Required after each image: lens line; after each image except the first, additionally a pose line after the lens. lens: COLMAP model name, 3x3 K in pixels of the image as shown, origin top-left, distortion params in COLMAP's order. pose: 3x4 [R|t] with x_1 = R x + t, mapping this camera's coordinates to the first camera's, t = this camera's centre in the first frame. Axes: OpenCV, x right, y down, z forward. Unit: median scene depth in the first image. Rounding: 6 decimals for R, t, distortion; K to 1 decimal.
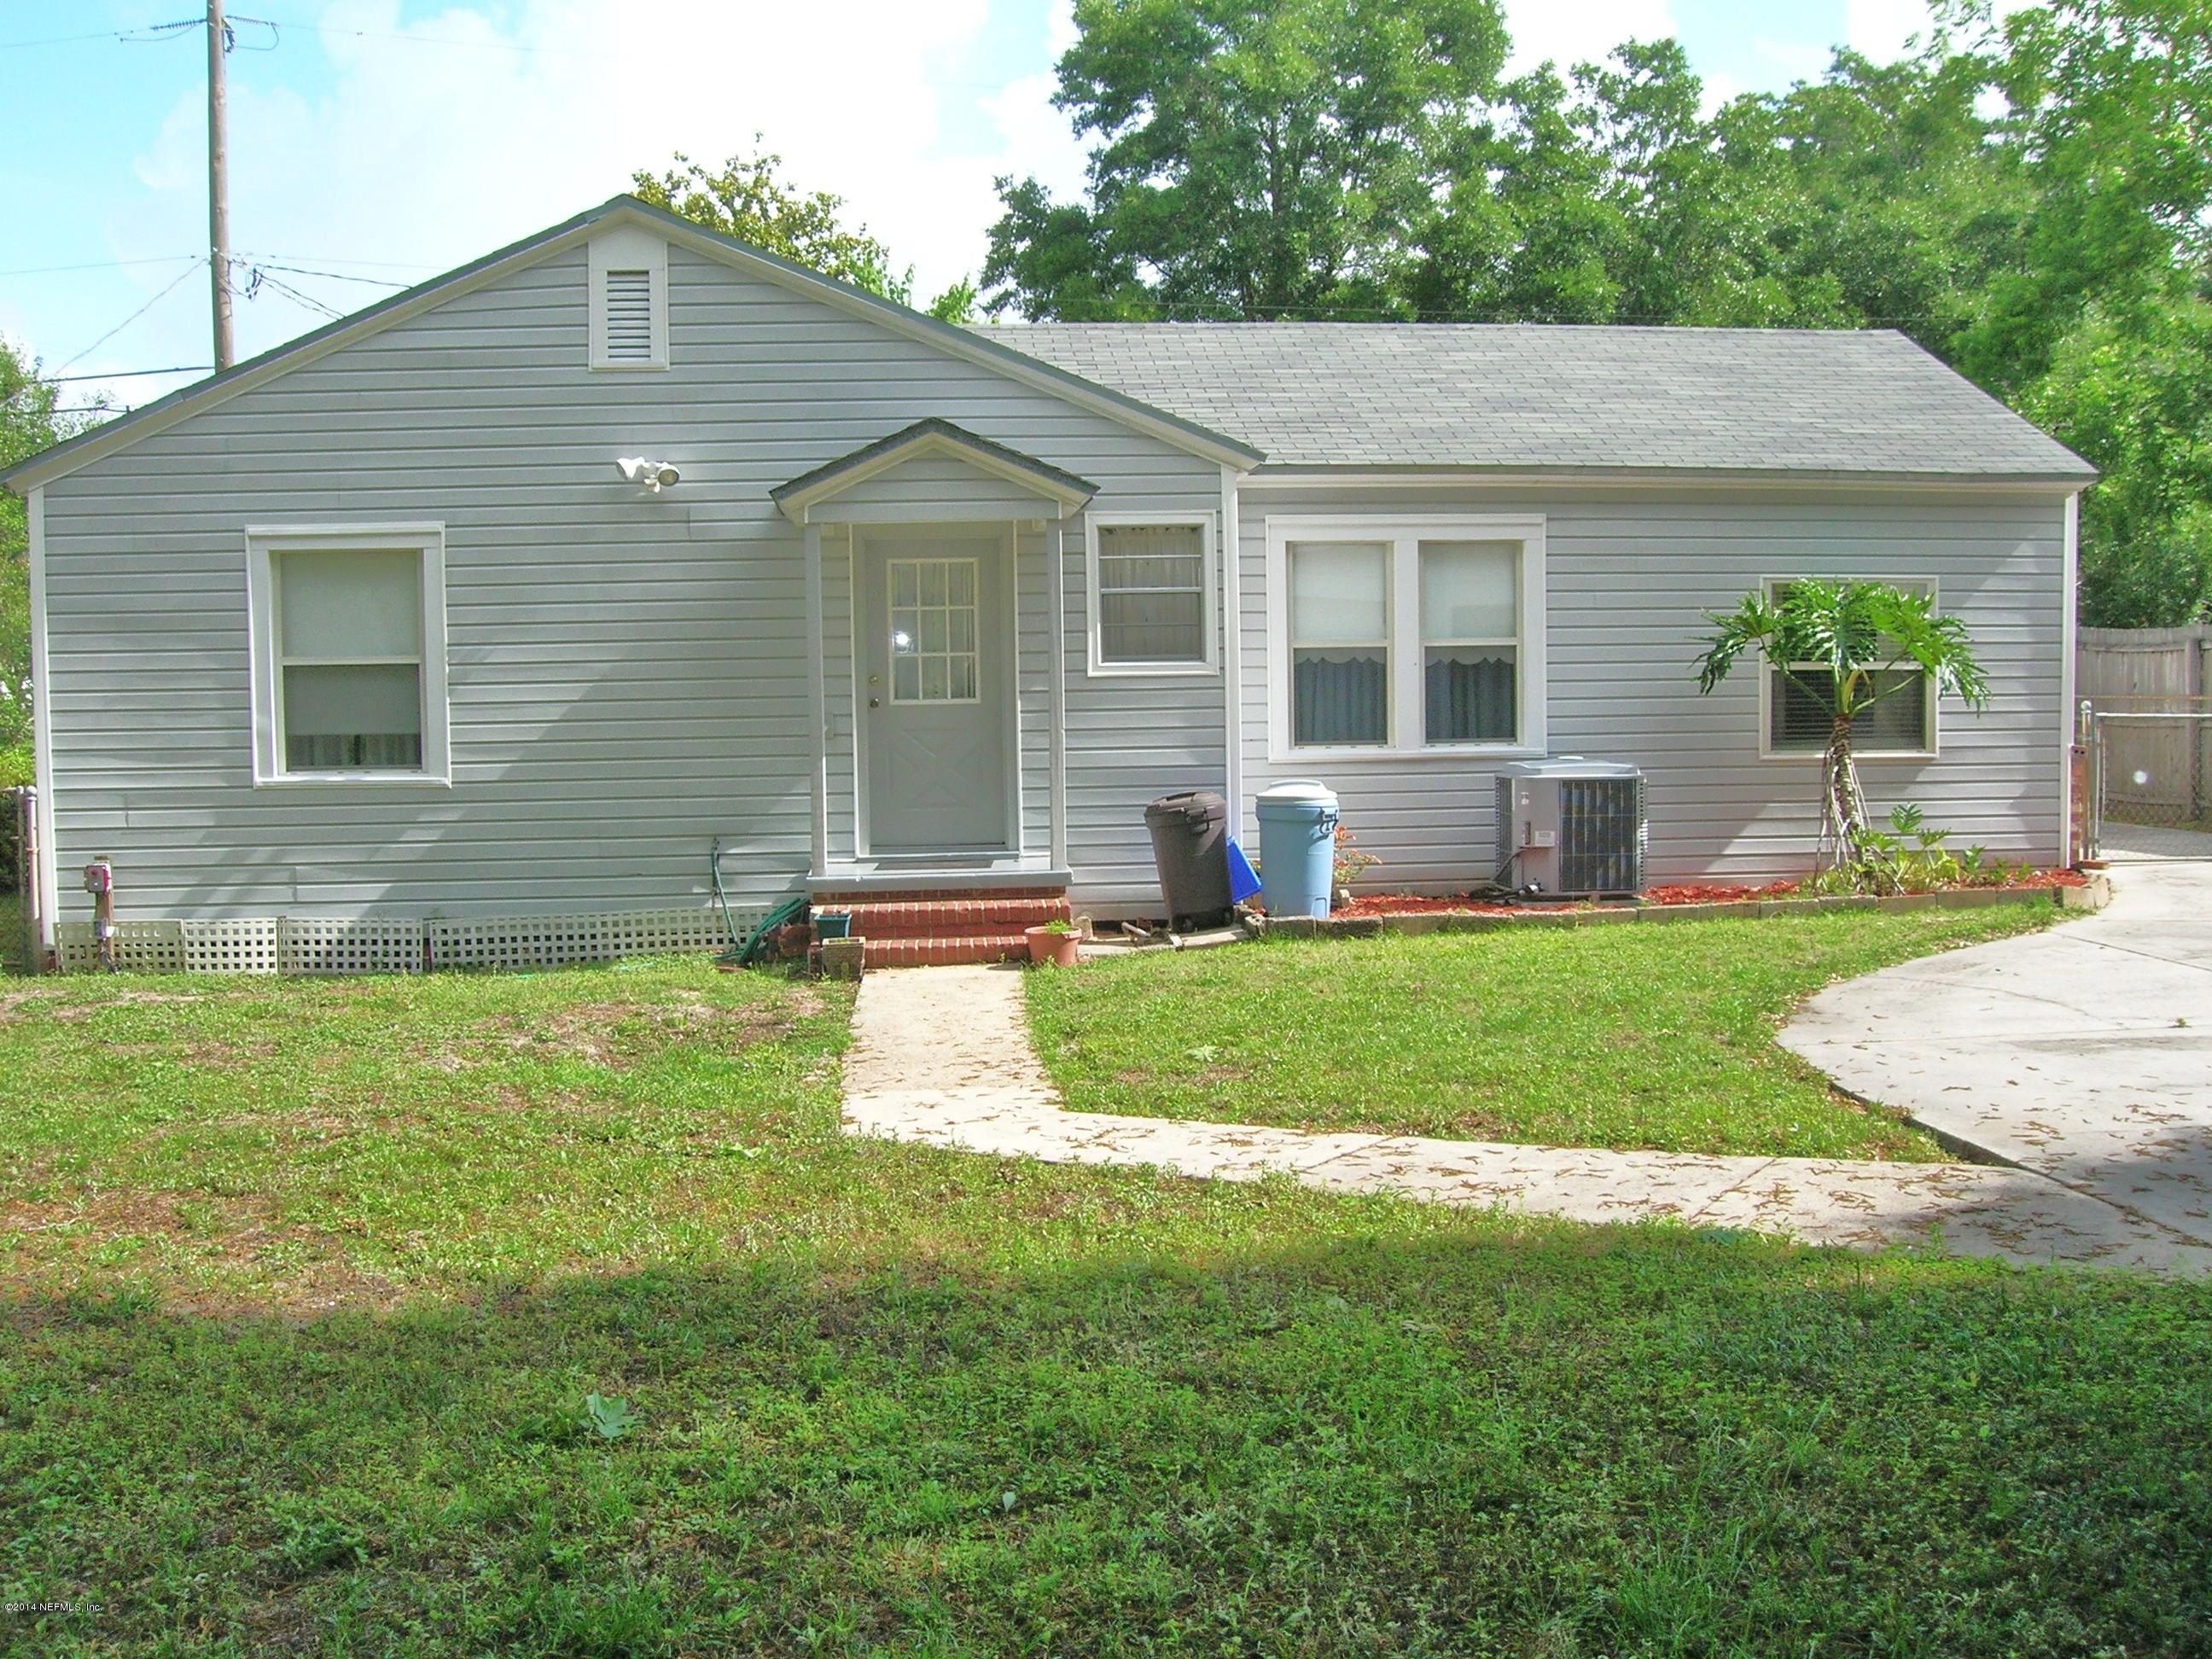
lens RADIAL K [[2299.9, 0, 1106.0], [0, 2299.9, 829.5], [0, 0, 1]] dist [-0.174025, 0.034731]
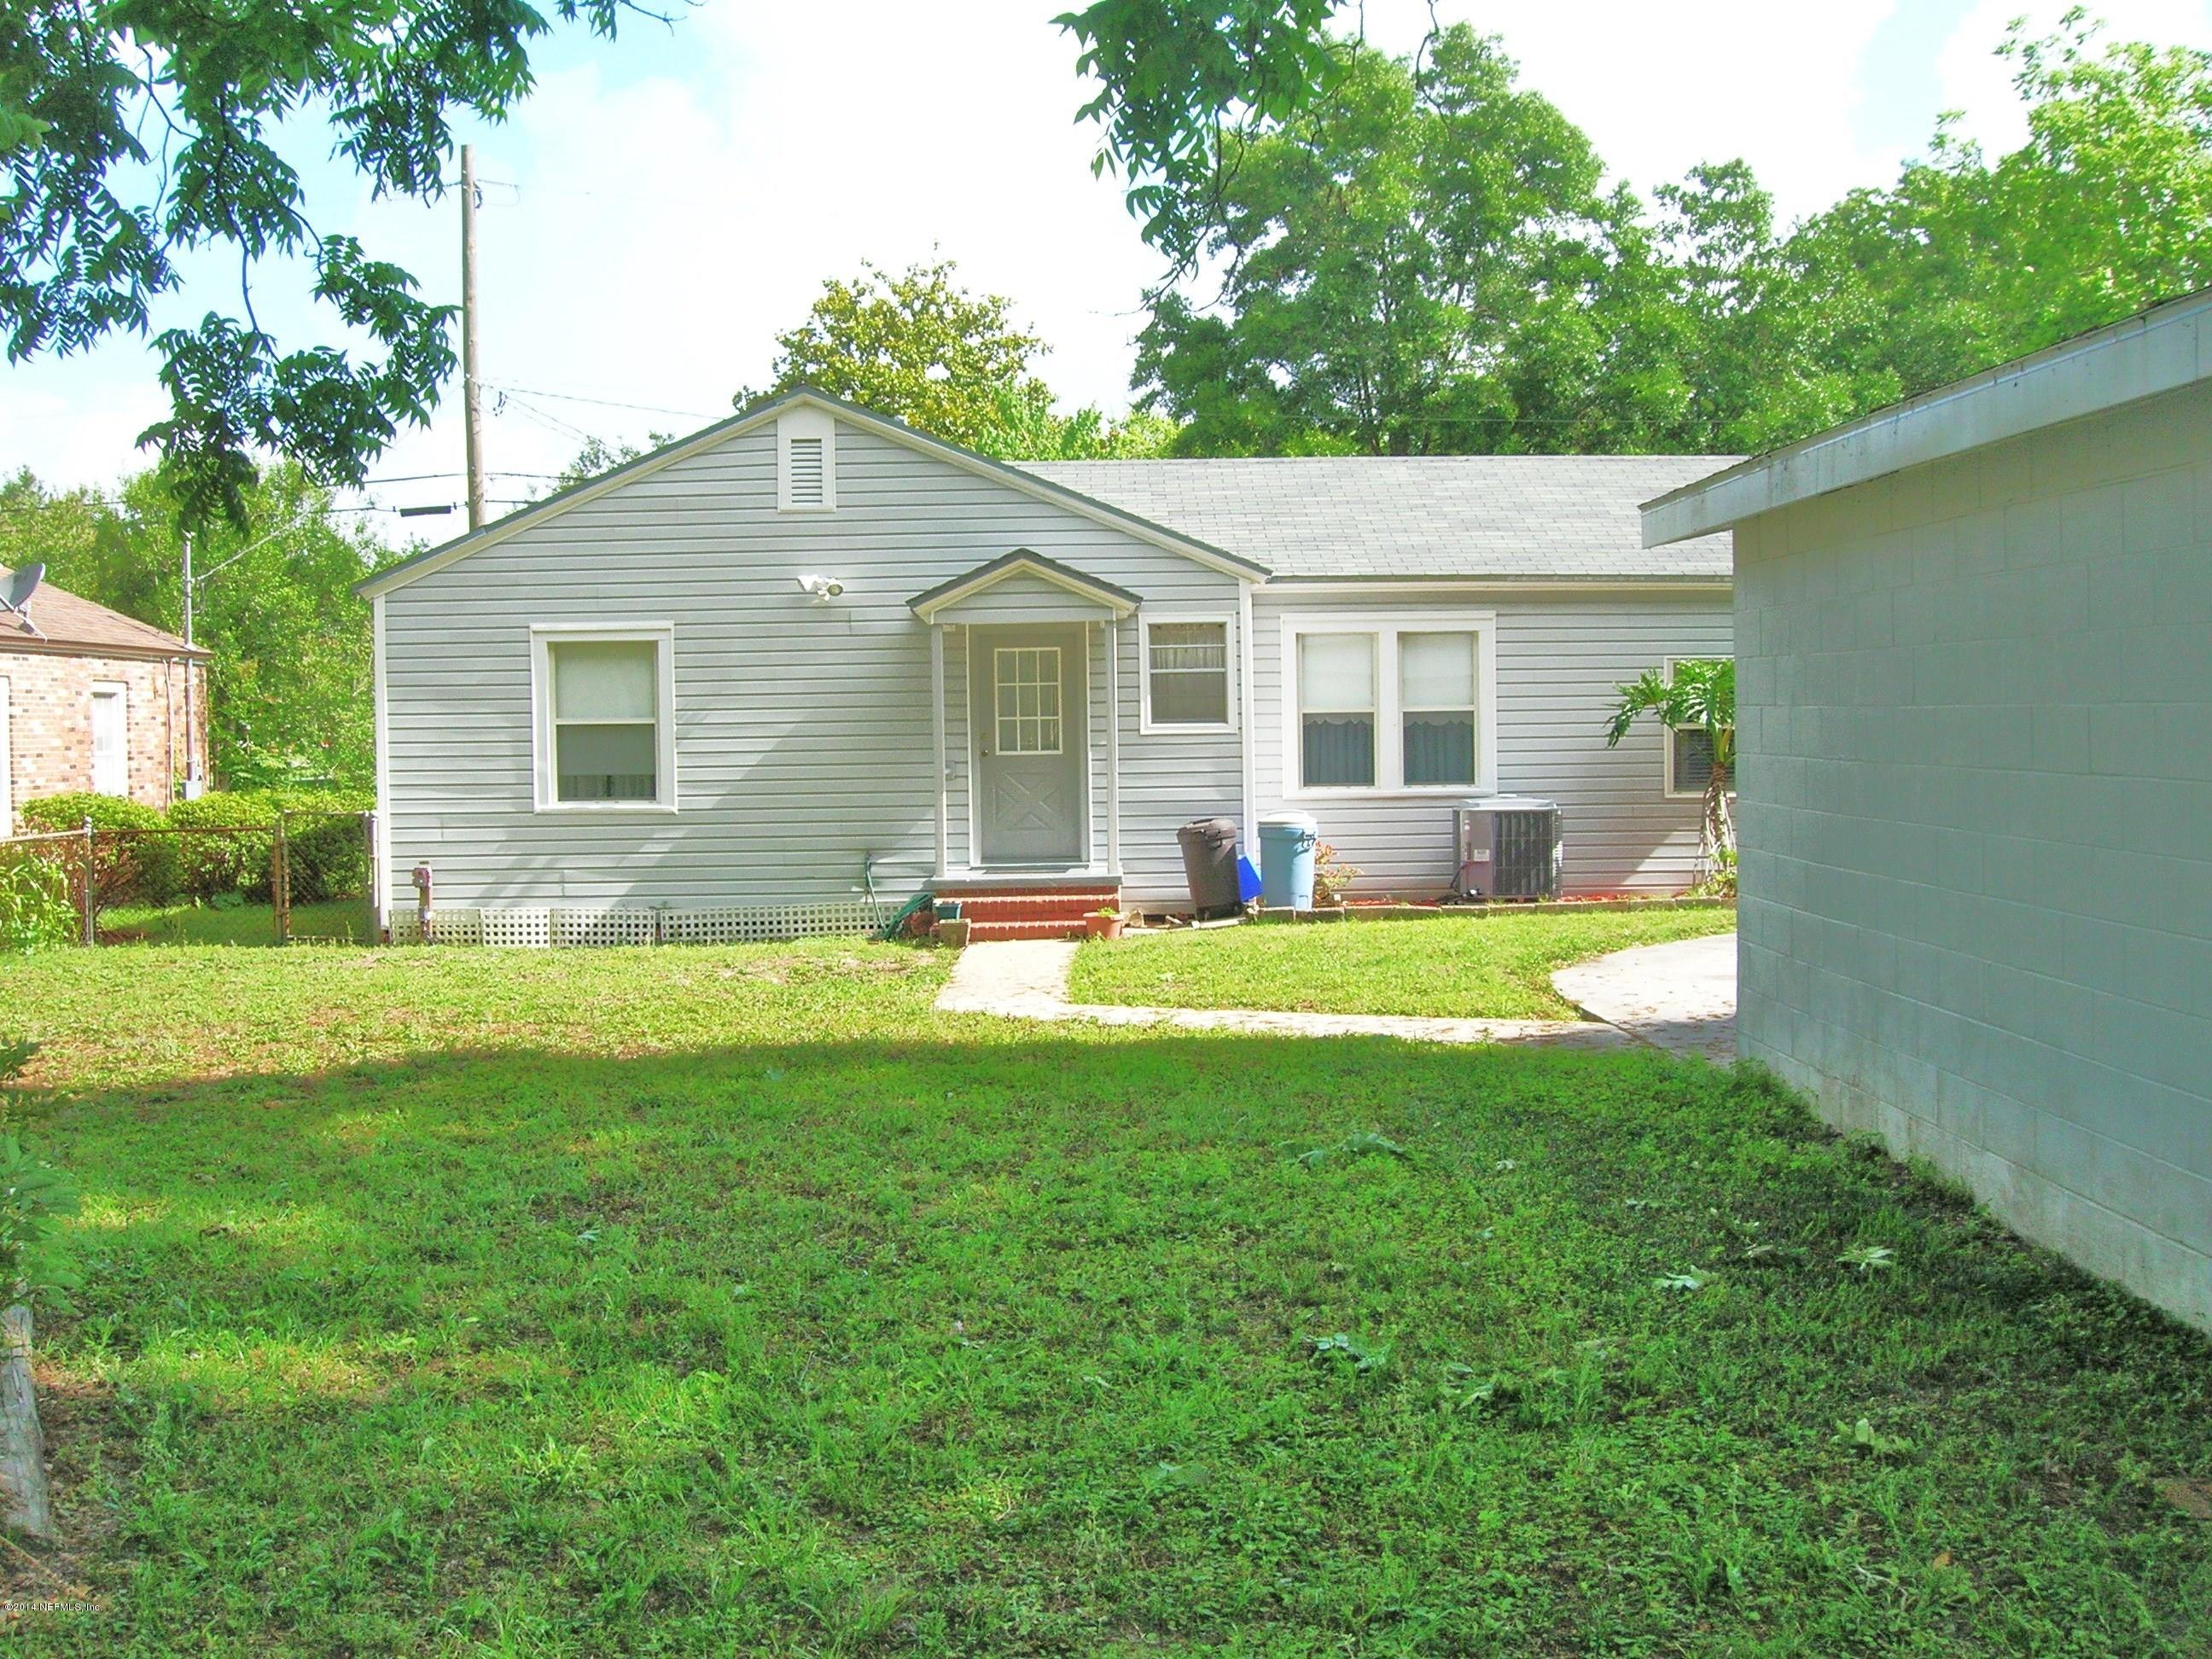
lens RADIAL K [[2299.9, 0, 1106.0], [0, 2299.9, 829.5], [0, 0, 1]] dist [-0.174025, 0.034731]
pose [[0.996576, 0.003613, -0.082606, 0.084815], [-0.005793, 0.999641, -0.026165, 0.025674], [0.082482, 0.026554, 0.996239, -0.358789]]
